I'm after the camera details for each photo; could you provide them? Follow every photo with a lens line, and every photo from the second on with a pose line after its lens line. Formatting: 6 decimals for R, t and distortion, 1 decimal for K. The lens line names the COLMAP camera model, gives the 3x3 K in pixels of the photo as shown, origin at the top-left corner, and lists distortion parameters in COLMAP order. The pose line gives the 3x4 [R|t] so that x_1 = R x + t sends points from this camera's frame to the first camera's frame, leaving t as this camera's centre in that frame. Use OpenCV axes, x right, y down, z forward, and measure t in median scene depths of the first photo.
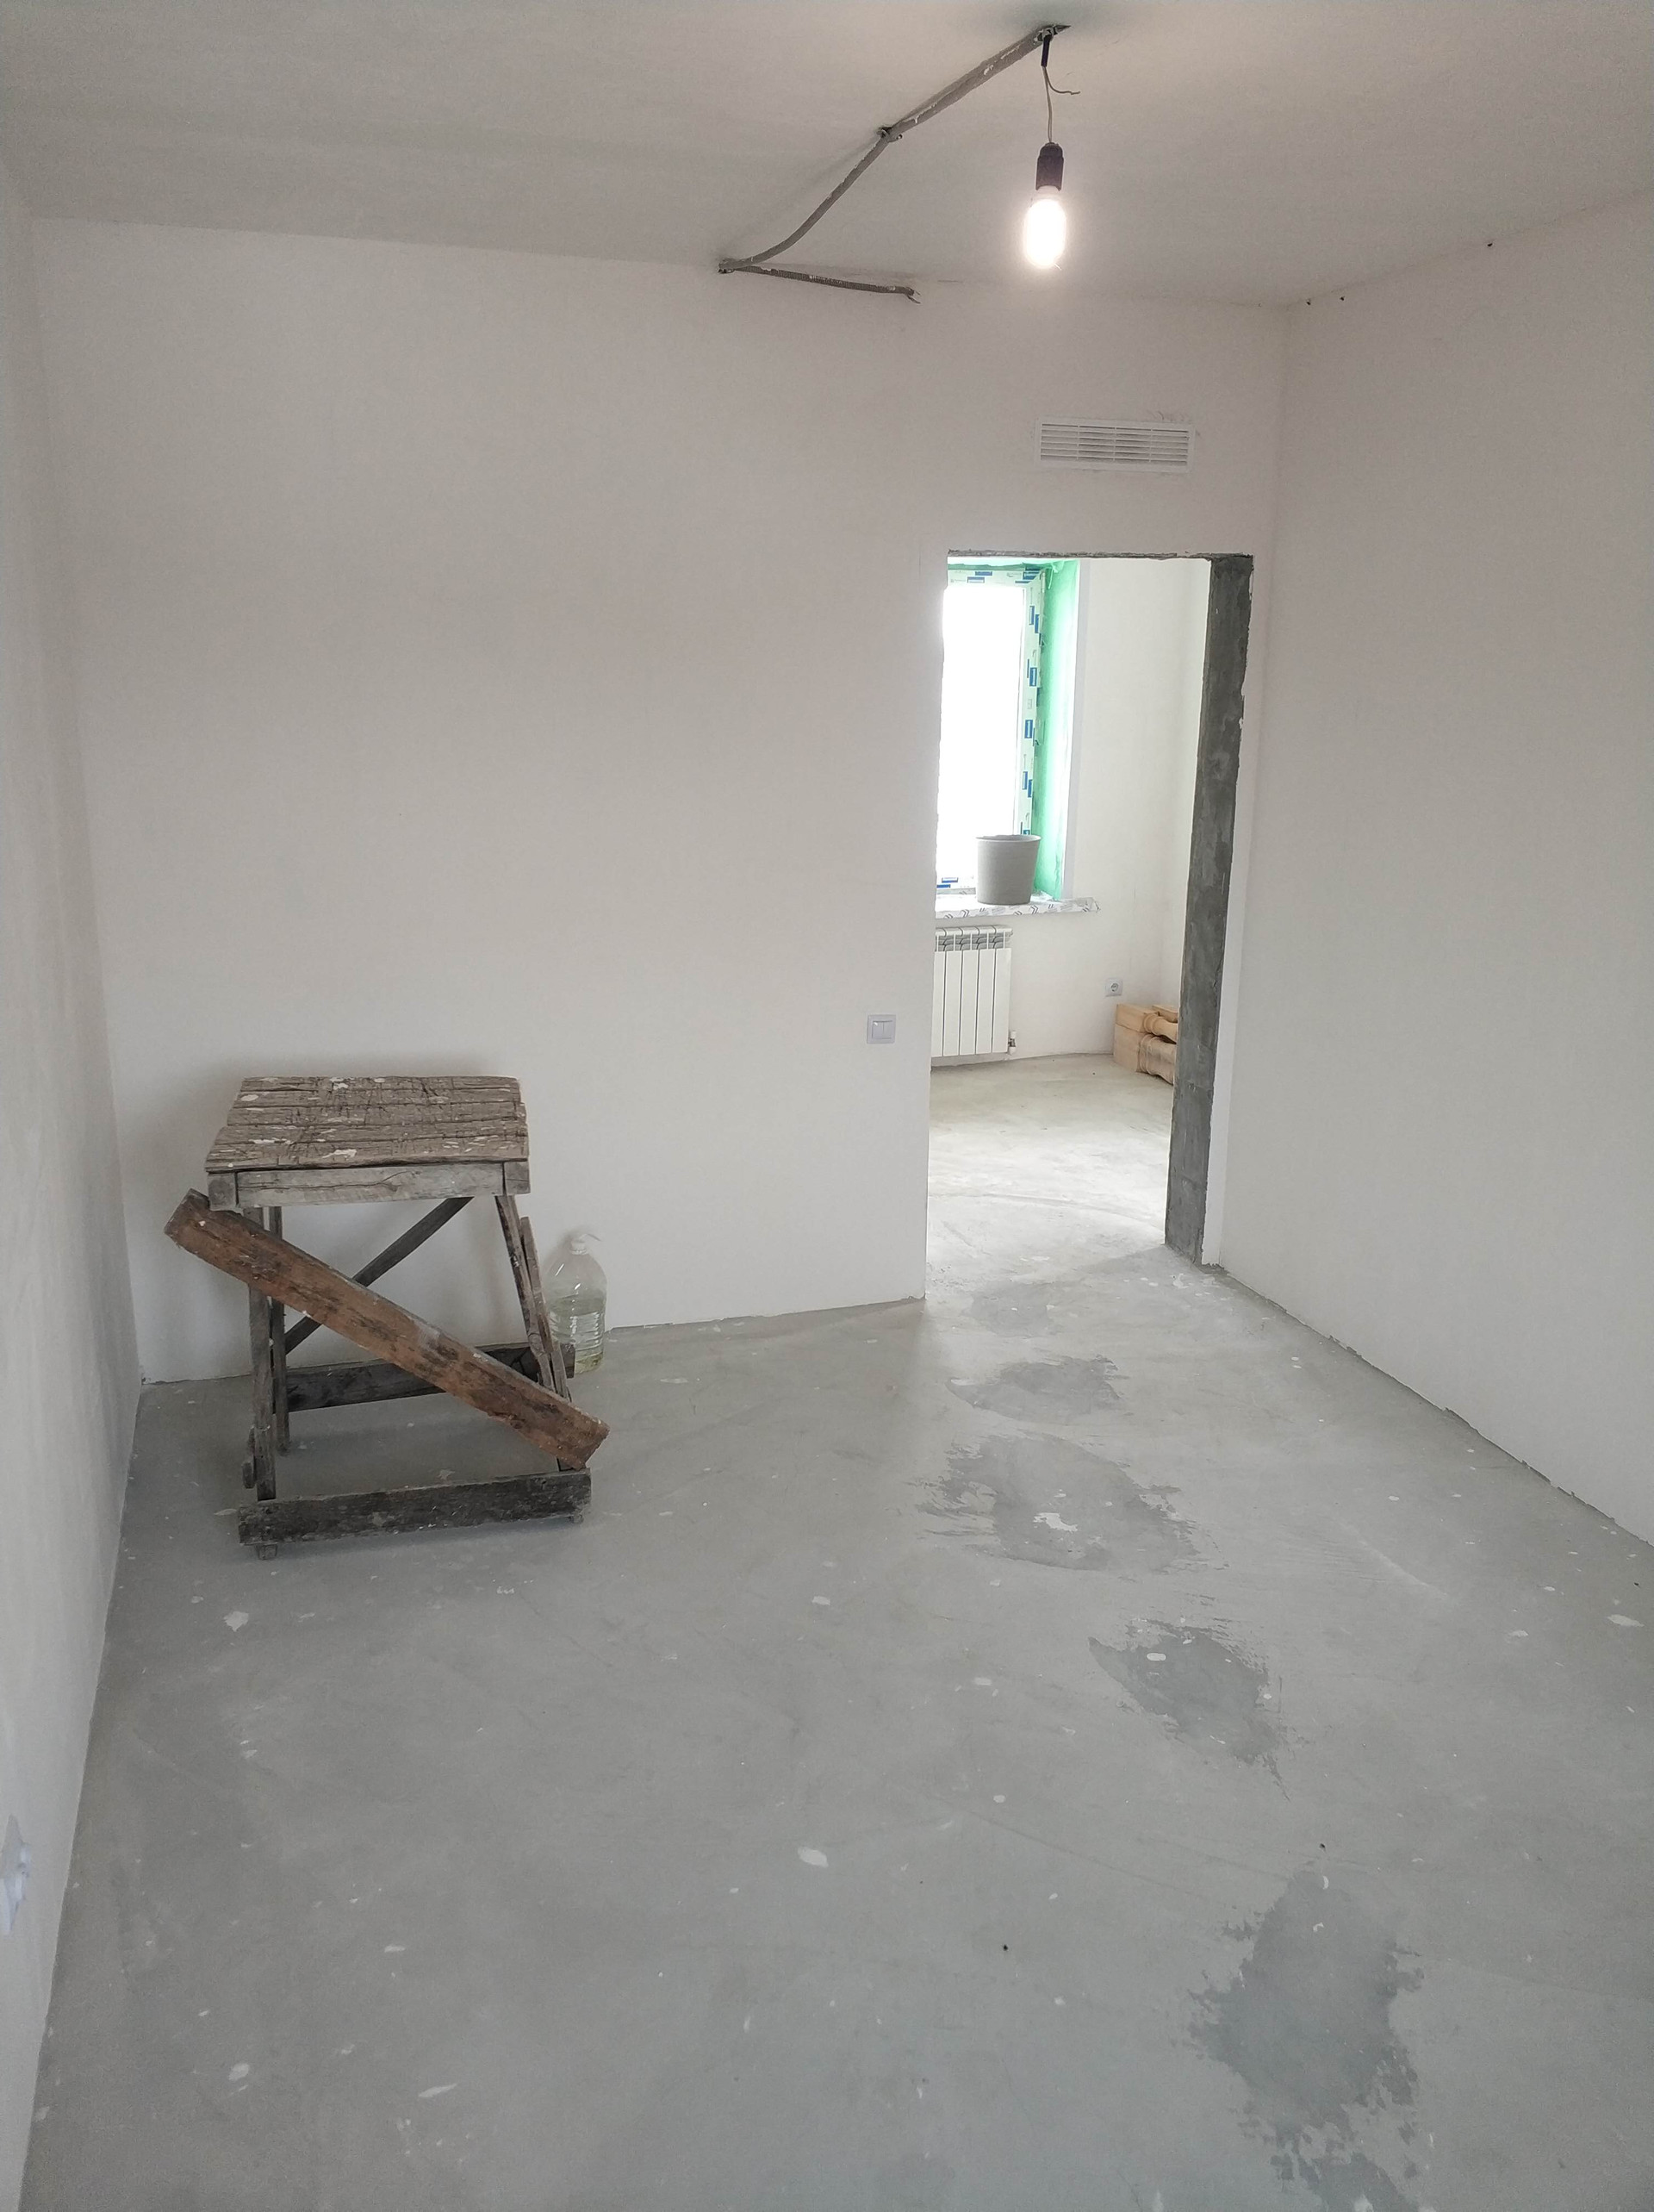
lens RADIAL K [[1730.5, 0, 824.5], [0, 1730.5, 1101.3], [0, 0, 1]] dist [-0.043429, -0.006719]
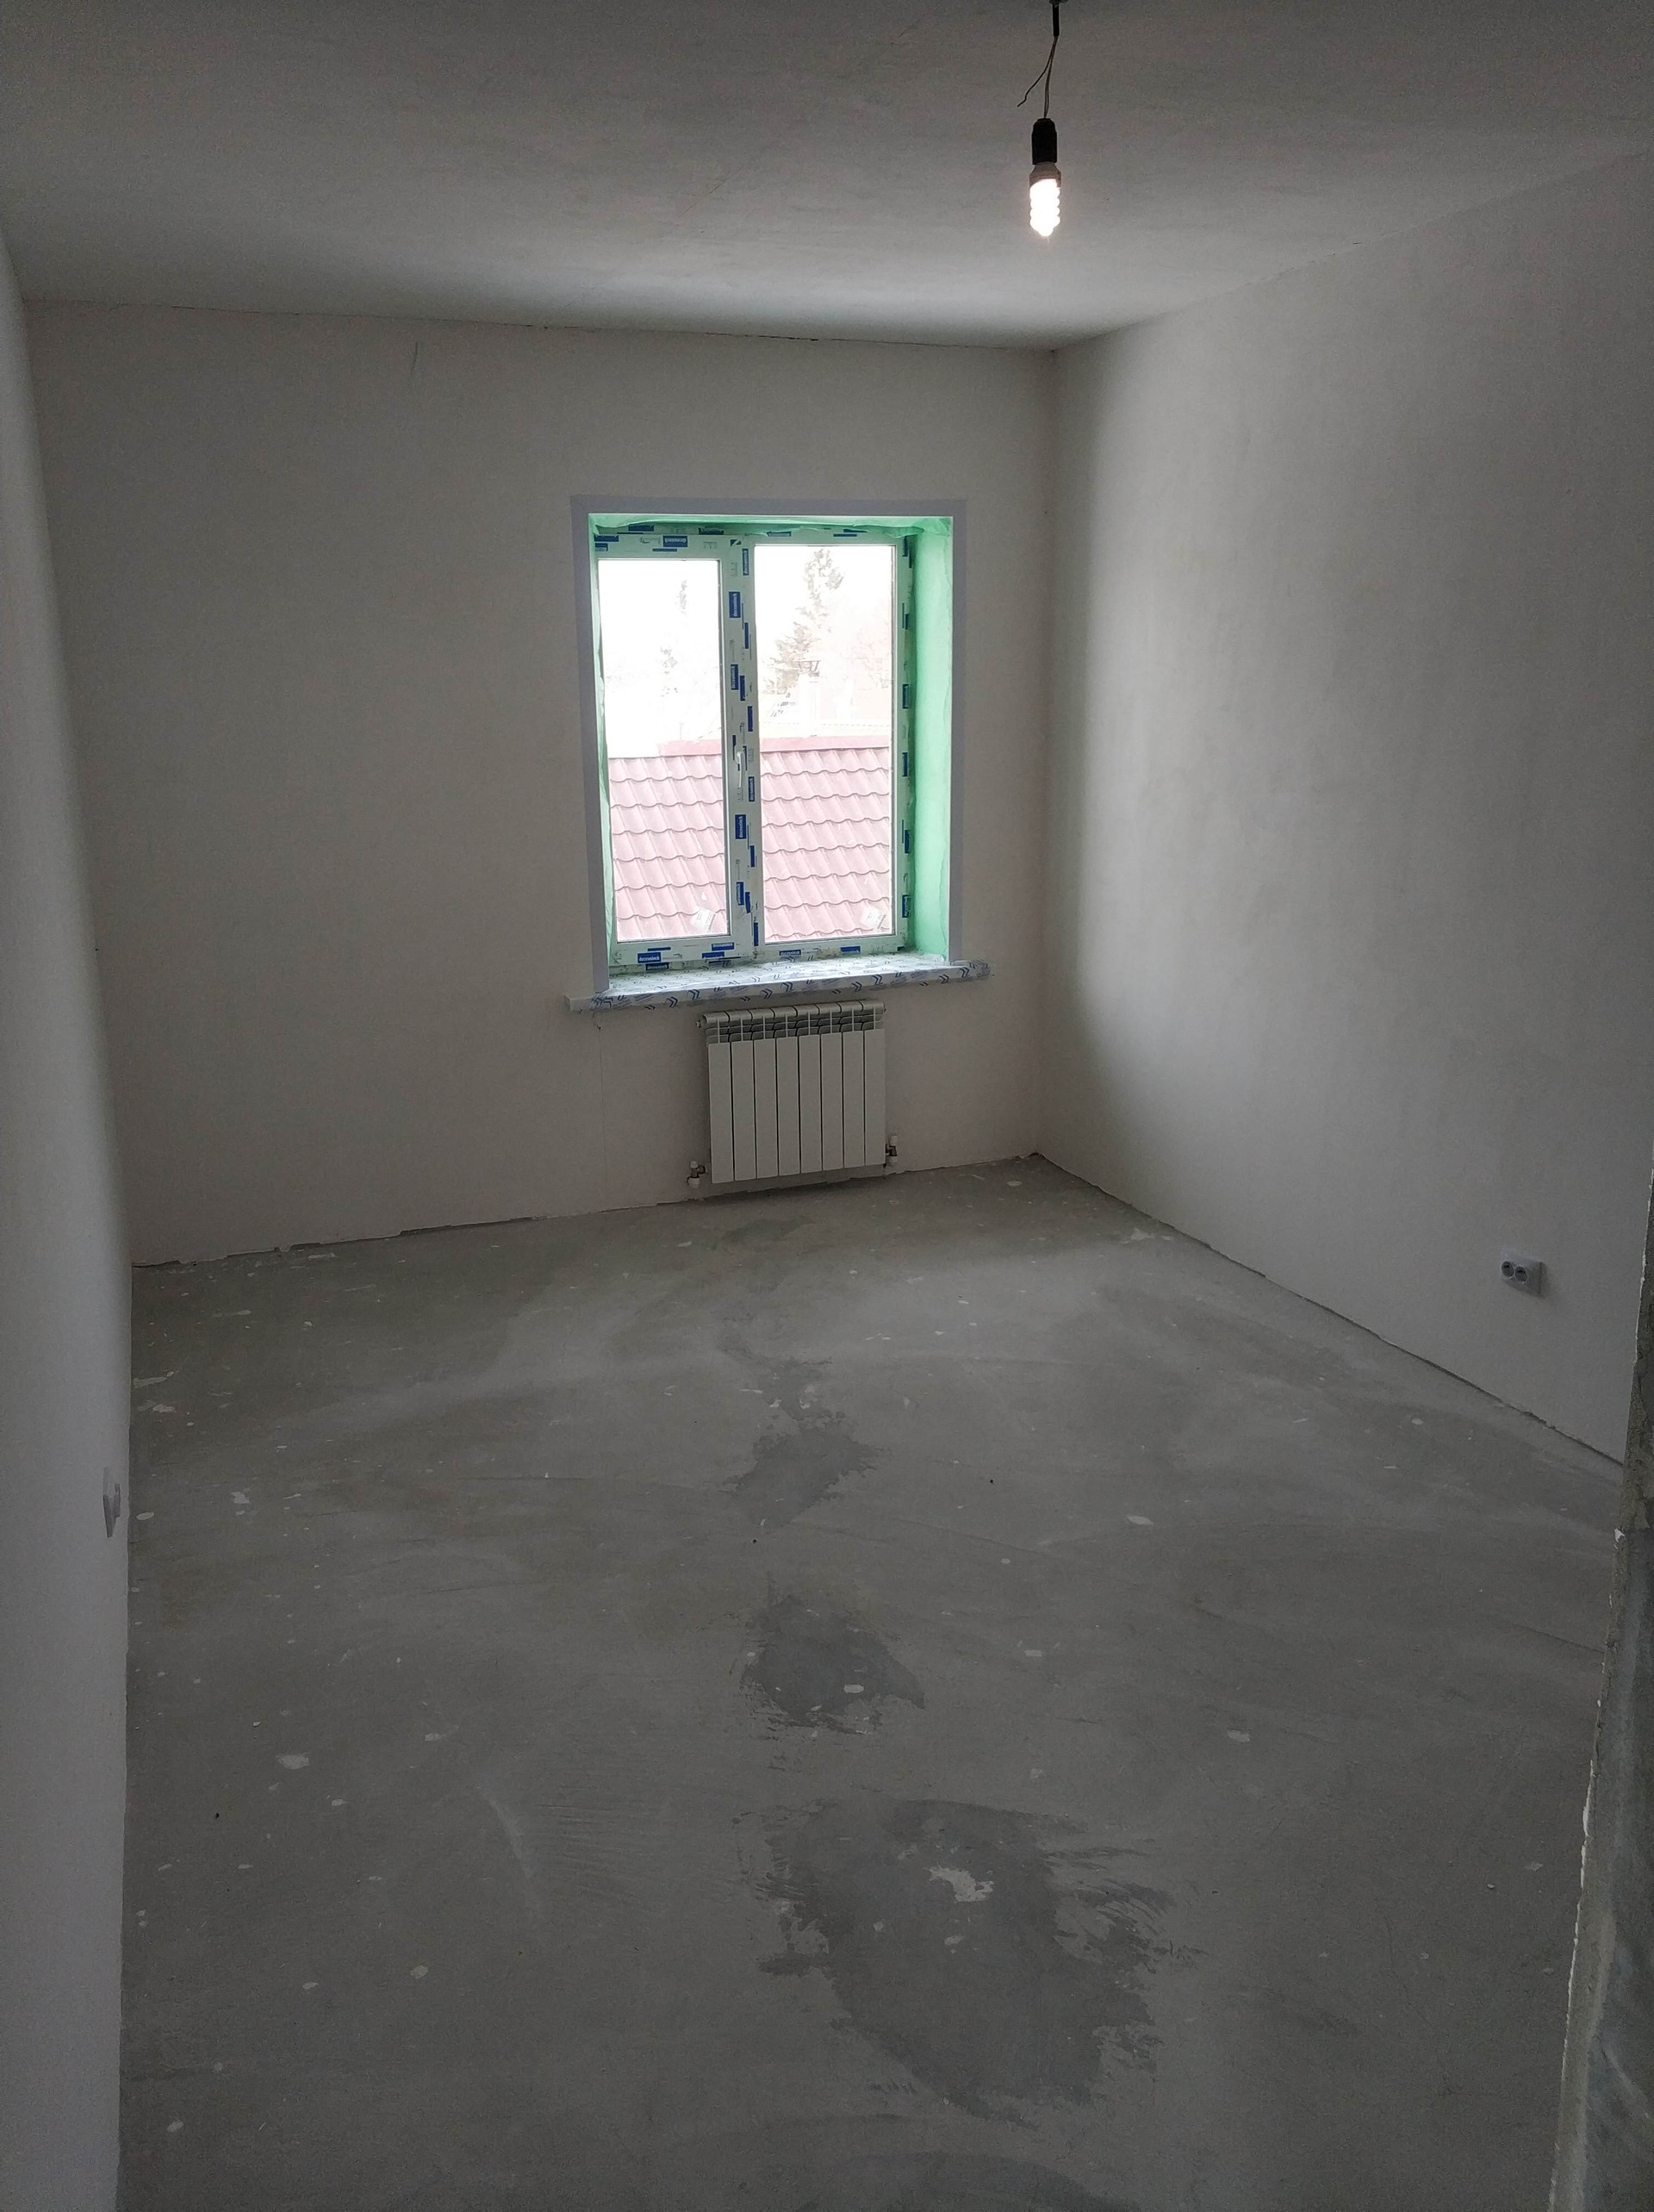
lens RADIAL K [[1730.5, 0, 827.9], [0, 1730.5, 1114.7], [0, 0, 1]] dist [-0.043429, -0.006719]
pose [[-0.998234, 0.033944, -0.048752, 0.216583], [0.005846, 0.872817, 0.488012, -0.363433], [0.059117, 0.486865, -0.871474, 1.487658]]
